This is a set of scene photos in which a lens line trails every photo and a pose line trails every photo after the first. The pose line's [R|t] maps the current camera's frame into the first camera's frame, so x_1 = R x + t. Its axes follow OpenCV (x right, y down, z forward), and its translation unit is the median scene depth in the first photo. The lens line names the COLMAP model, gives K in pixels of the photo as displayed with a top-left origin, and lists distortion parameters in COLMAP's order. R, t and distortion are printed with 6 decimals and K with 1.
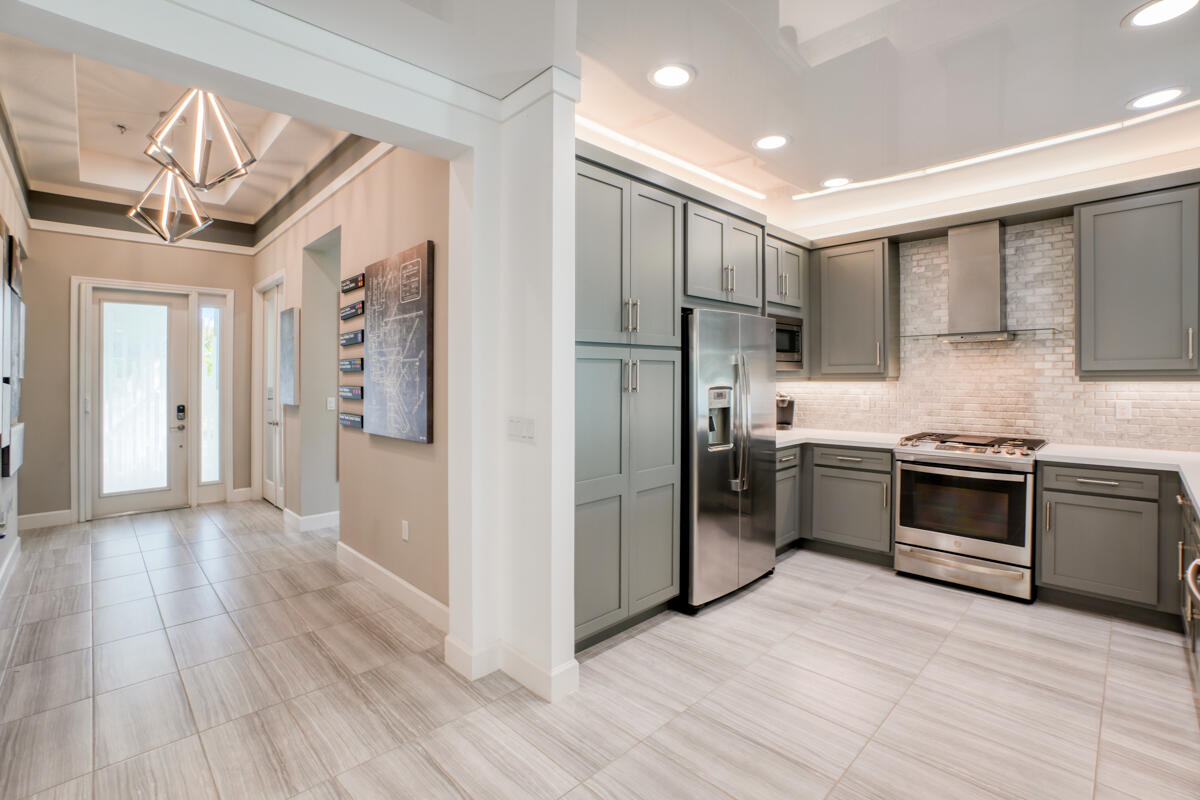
lens RADIAL K [[540.4, 0, 599.6], [0, 540.4, 386.3], [0, 0, 1]] dist [-0.051874, 0.017372]
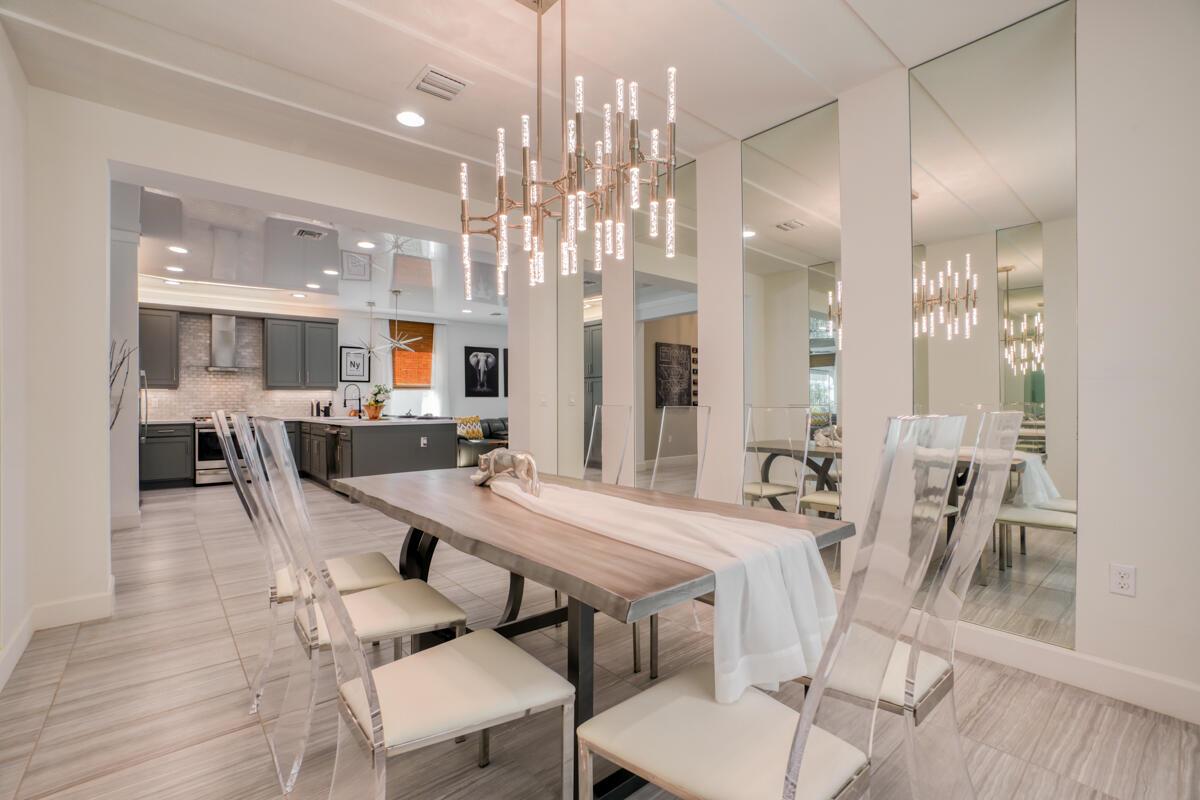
lens RADIAL K [[540.4, 0, 556.3], [0, 540.4, 381.3], [0, 0, 1]] dist [-0.051874, 0.017372]
pose [[0.112745, 0.047593, 0.992484, -1.351782], [0.016549, 0.998624, -0.049767, 0.090873], [-0.993486, 0.022035, 0.111802, -0.602028]]
